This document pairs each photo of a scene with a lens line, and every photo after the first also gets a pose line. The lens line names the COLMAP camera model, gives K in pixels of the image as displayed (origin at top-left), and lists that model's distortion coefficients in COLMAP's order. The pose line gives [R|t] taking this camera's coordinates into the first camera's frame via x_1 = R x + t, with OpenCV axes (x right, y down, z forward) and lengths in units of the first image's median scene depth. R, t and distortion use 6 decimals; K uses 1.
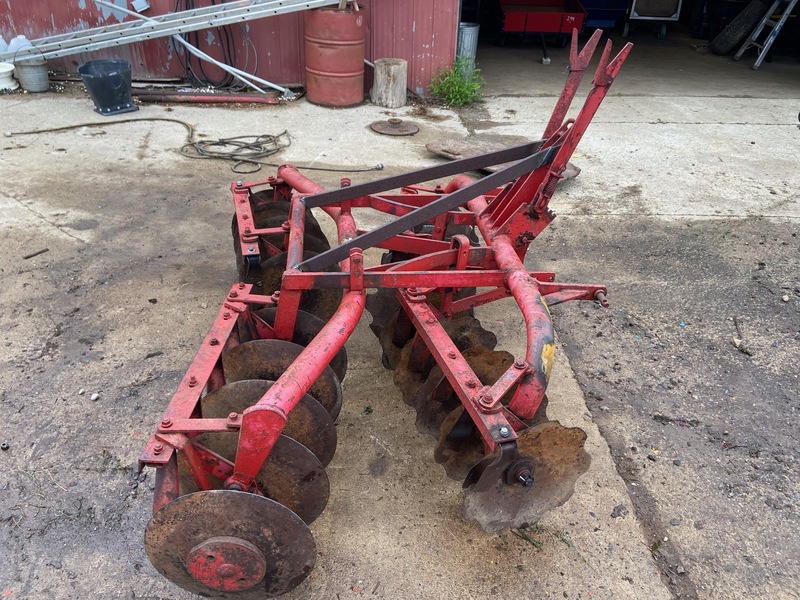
lens RADIAL K [[602.4, 0, 402.5], [0, 602.4, 297.6], [0, 0, 1]] dist [0.119510, -0.144554]
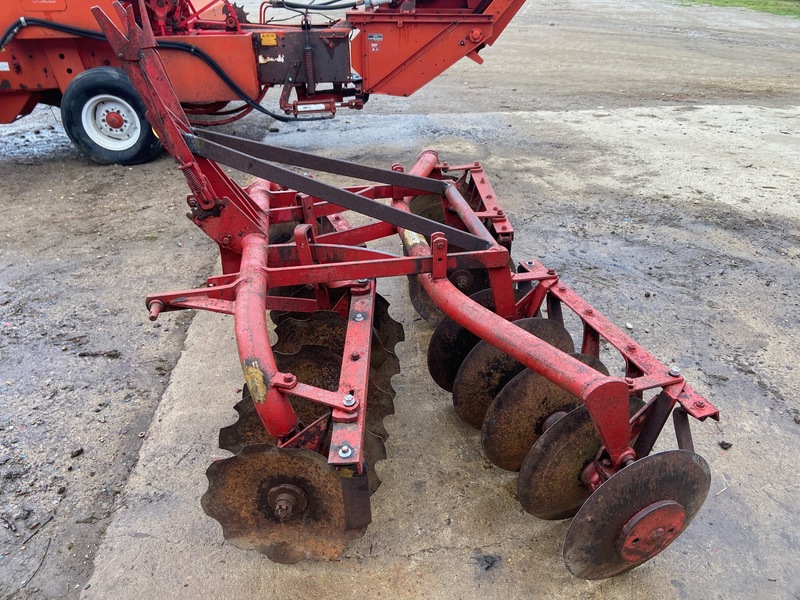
lens RADIAL K [[602.4, 0, 397.6], [0, 602.4, 295.9], [0, 0, 1]] dist [0.119510, -0.144554]
pose [[-0.997764, -0.000515, -0.066840, 0.002657], [-0.058509, 0.490238, 0.869623, -0.590836], [0.032320, 0.871589, -0.489171, 1.064437]]
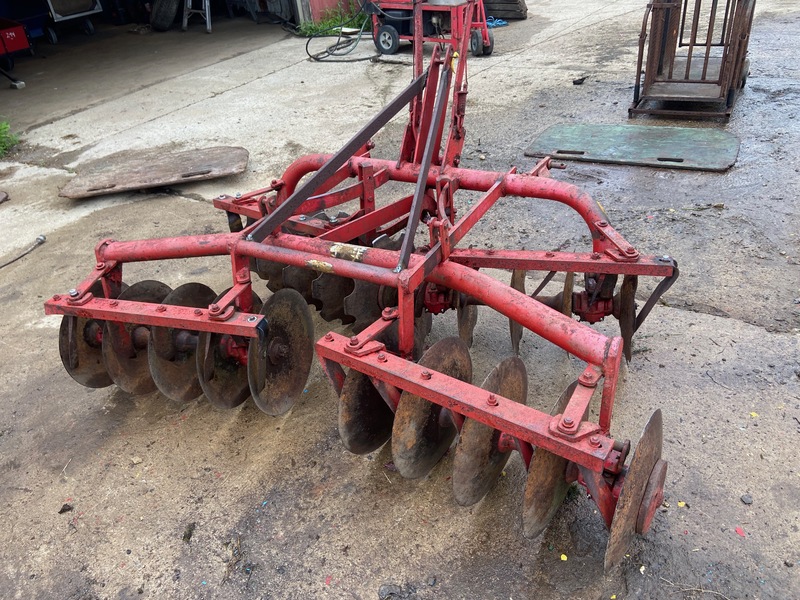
lens RADIAL K [[602.4, 0, 398.5], [0, 602.4, 300.5], [0, 0, 1]] dist [0.119510, -0.144554]
pose [[0.571377, -0.530997, 0.625756, -0.451715], [0.524703, 0.822643, 0.218964, -0.123930], [-0.631043, 0.203225, 0.748655, 0.203459]]
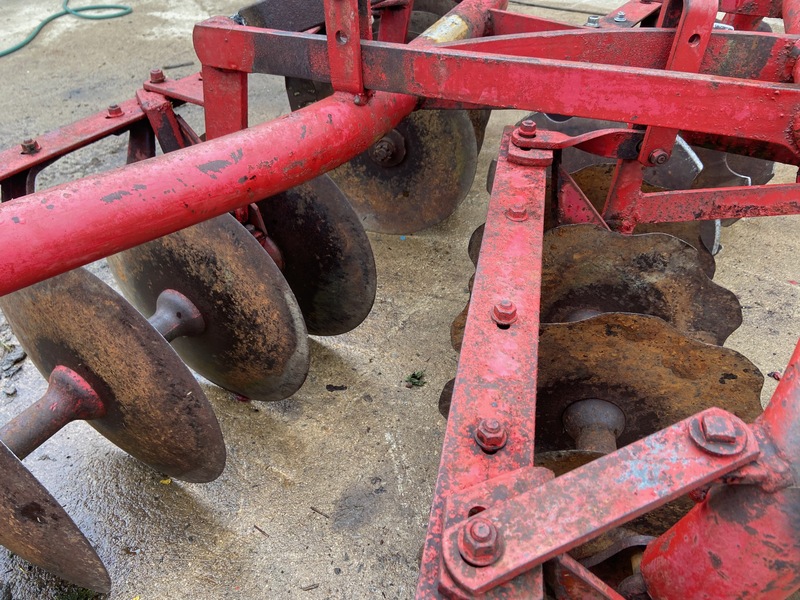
lens RADIAL K [[602.4, 0, 398.3], [0, 602.4, 295.7], [0, 0, 1]] dist [0.119510, -0.144554]
pose [[0.865640, 0.255190, -0.430750, 0.093358], [-0.198217, 0.964734, 0.173201, 0.023730], [0.459758, -0.064548, 0.885695, 0.393684]]
